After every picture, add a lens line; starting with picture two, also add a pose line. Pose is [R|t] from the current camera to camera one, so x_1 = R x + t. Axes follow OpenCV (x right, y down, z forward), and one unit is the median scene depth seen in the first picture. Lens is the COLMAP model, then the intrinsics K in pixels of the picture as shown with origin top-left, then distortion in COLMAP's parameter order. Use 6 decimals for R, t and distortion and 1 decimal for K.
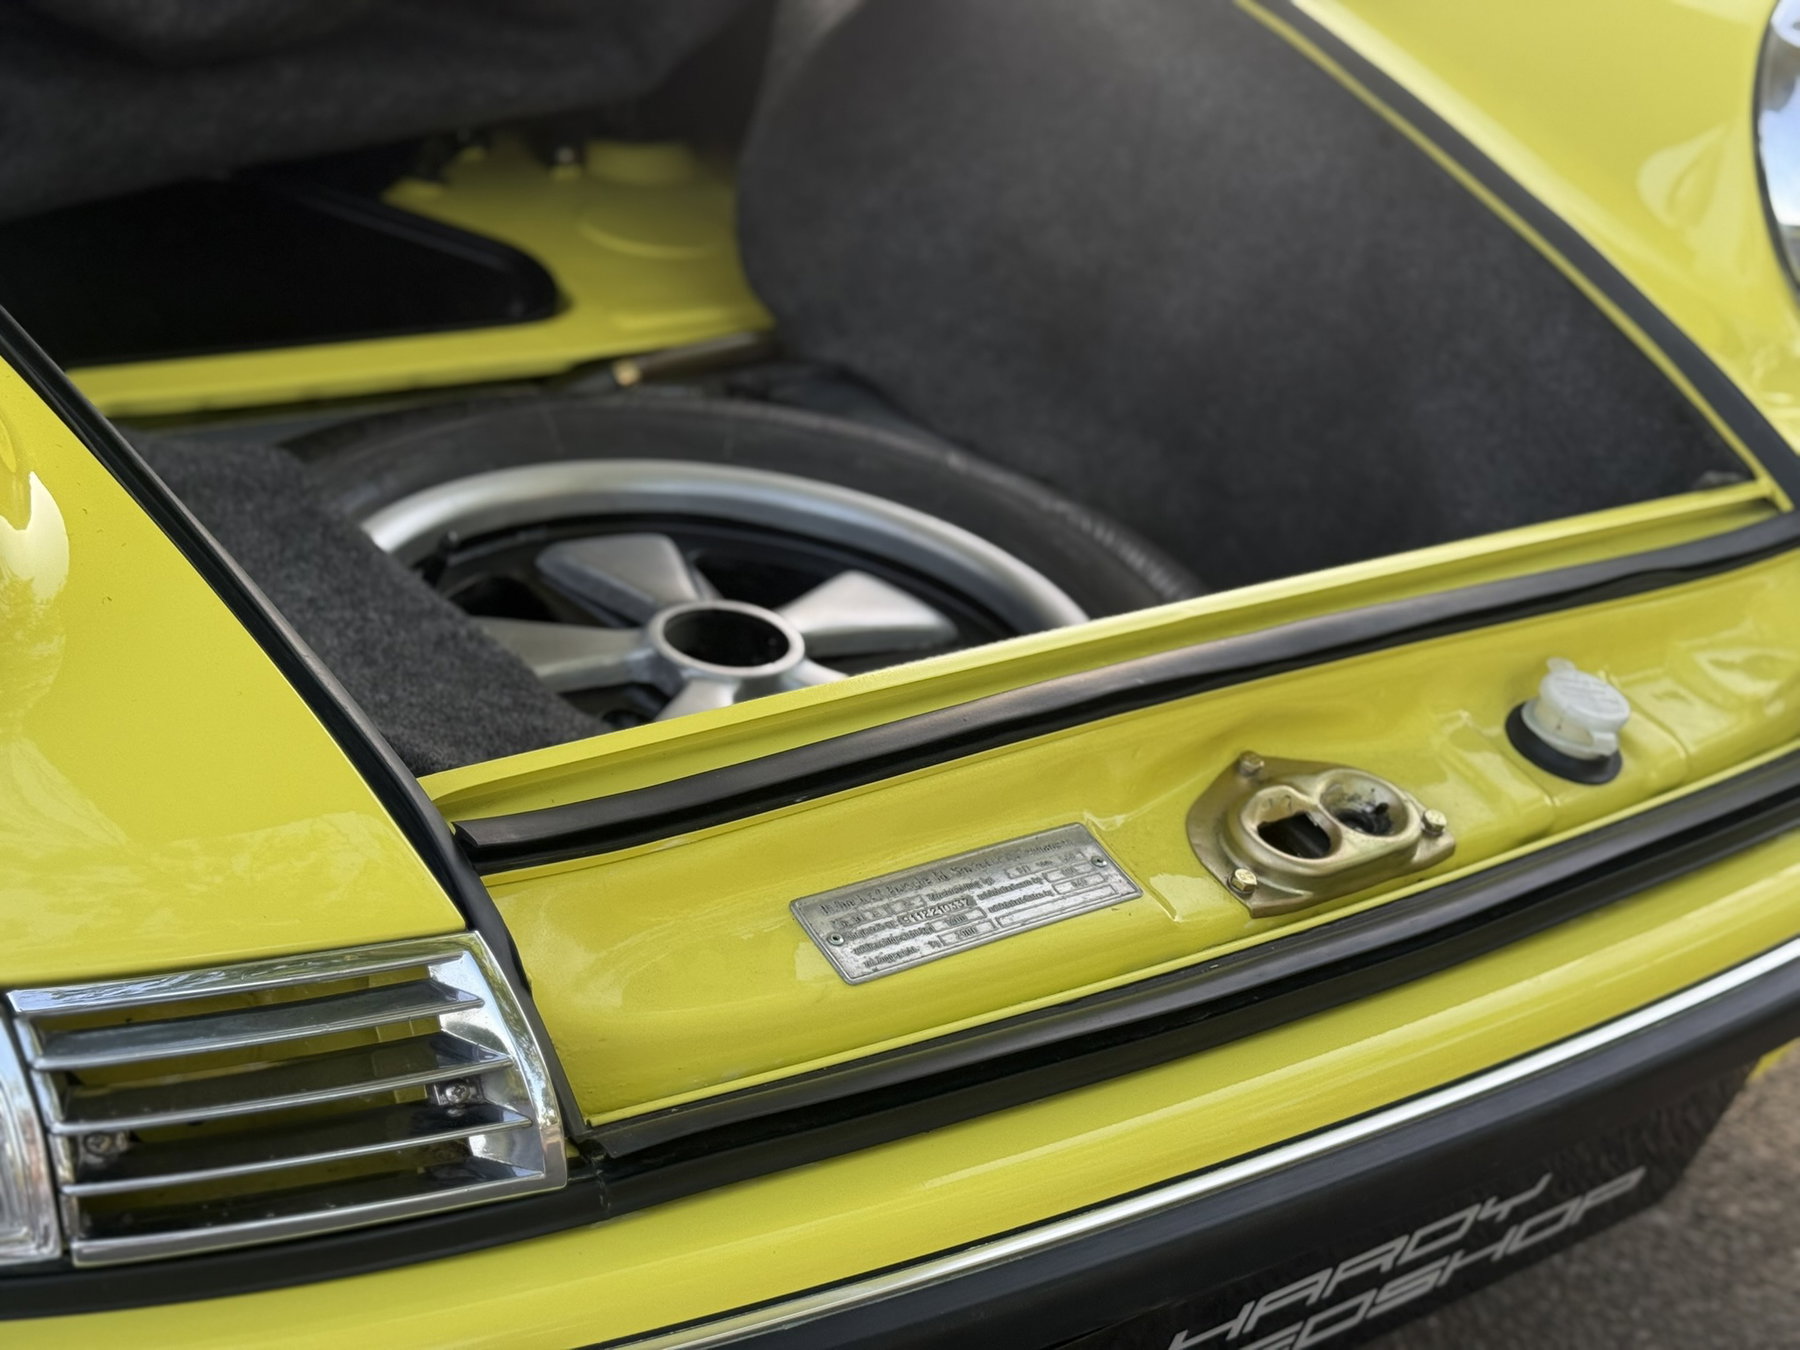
lens RADIAL K [[2568.1, 0, 894.8], [0, 2568.1, 671.6], [0, 0, 1]] dist [0.115914, 0.000000]
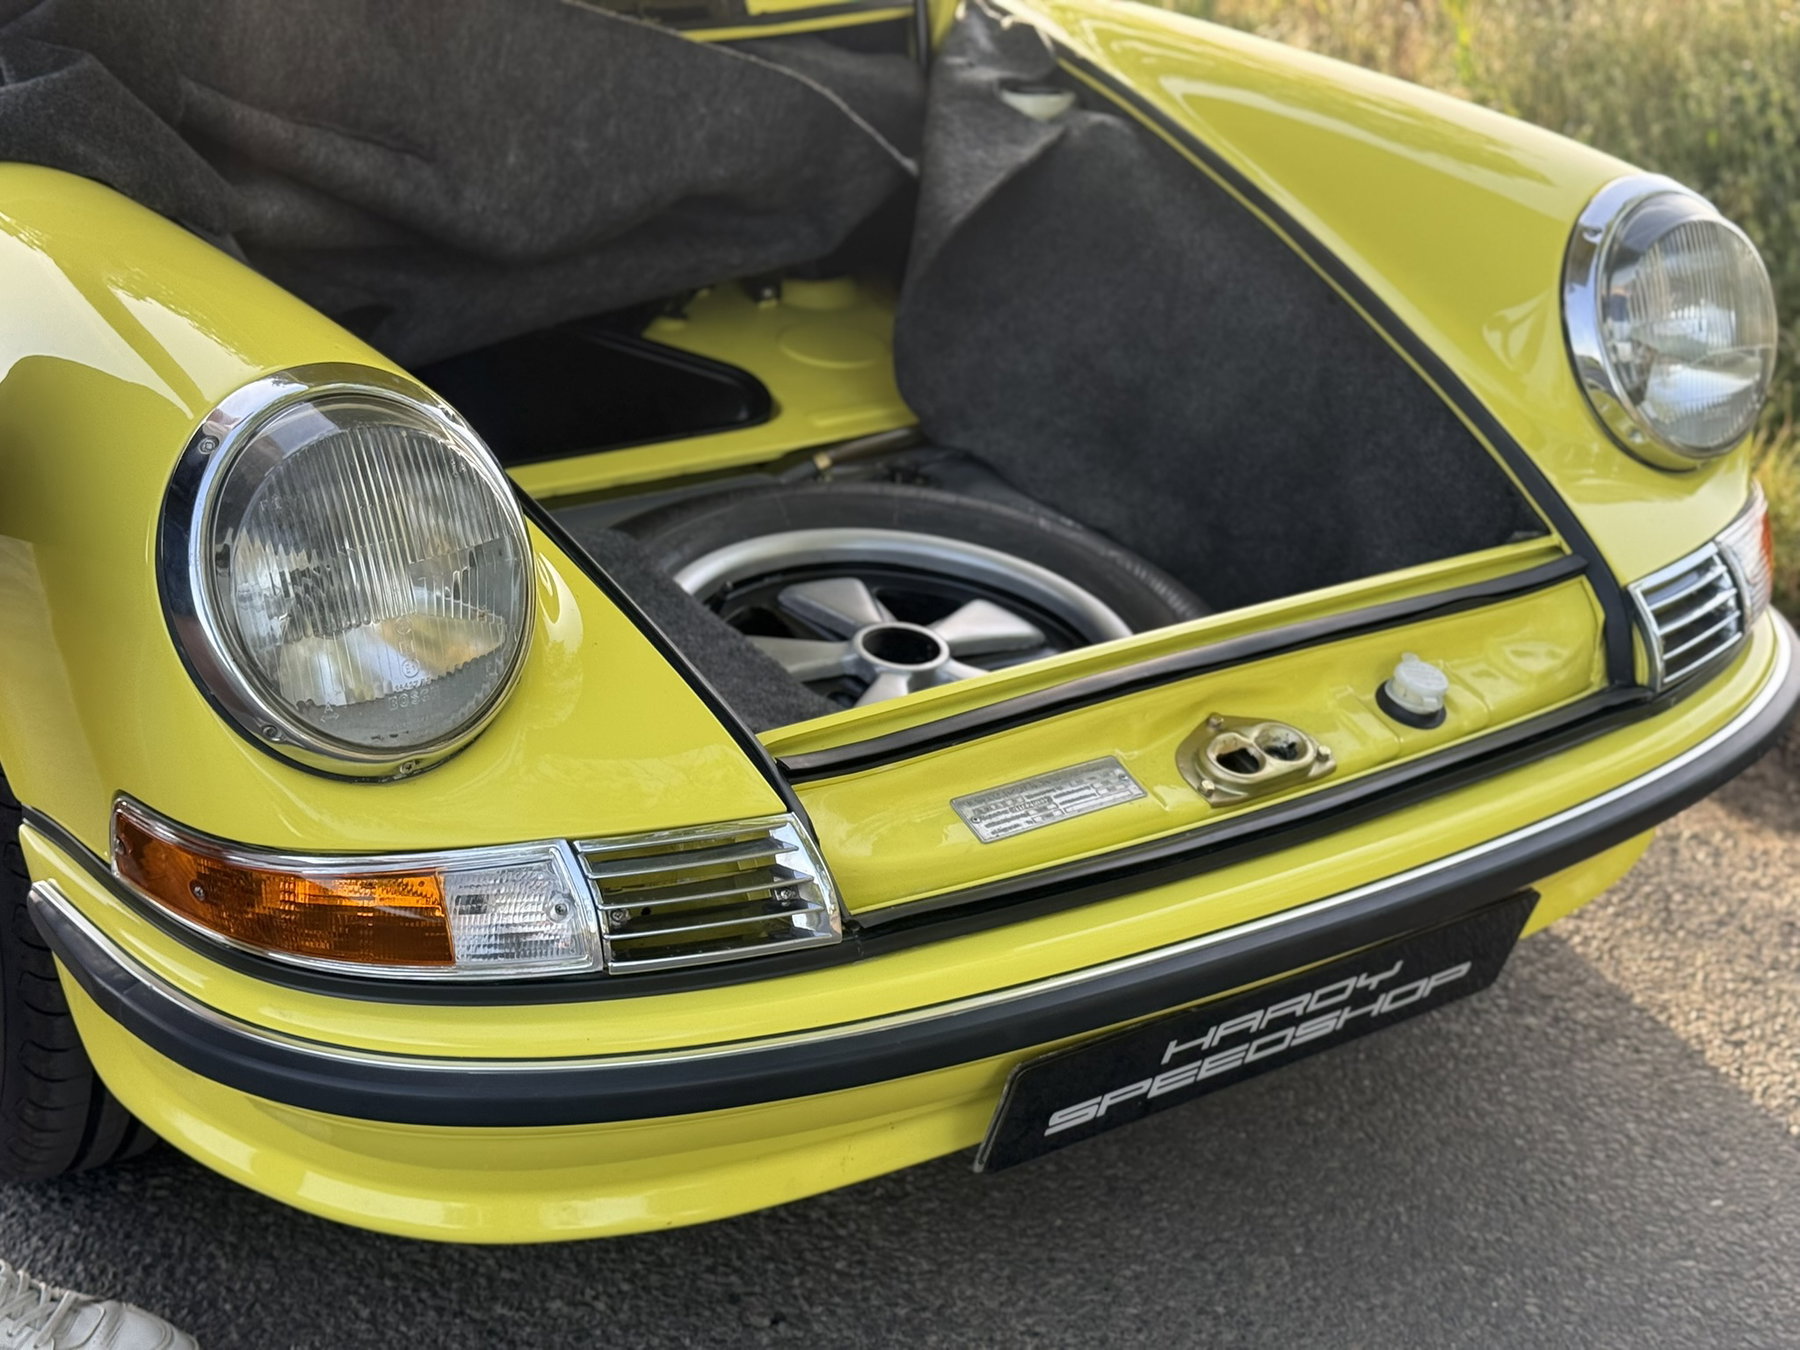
lens RADIAL K [[2568.1, 0, 899.4], [0, 2568.1, 675.8], [0, 0, 1]] dist [0.115914, 0.000000]
pose [[0.998978, -0.014954, -0.042651, 0.001907], [0.015788, 0.999690, 0.019272, -0.027564], [0.042350, -0.019926, 0.998904, -0.659829]]
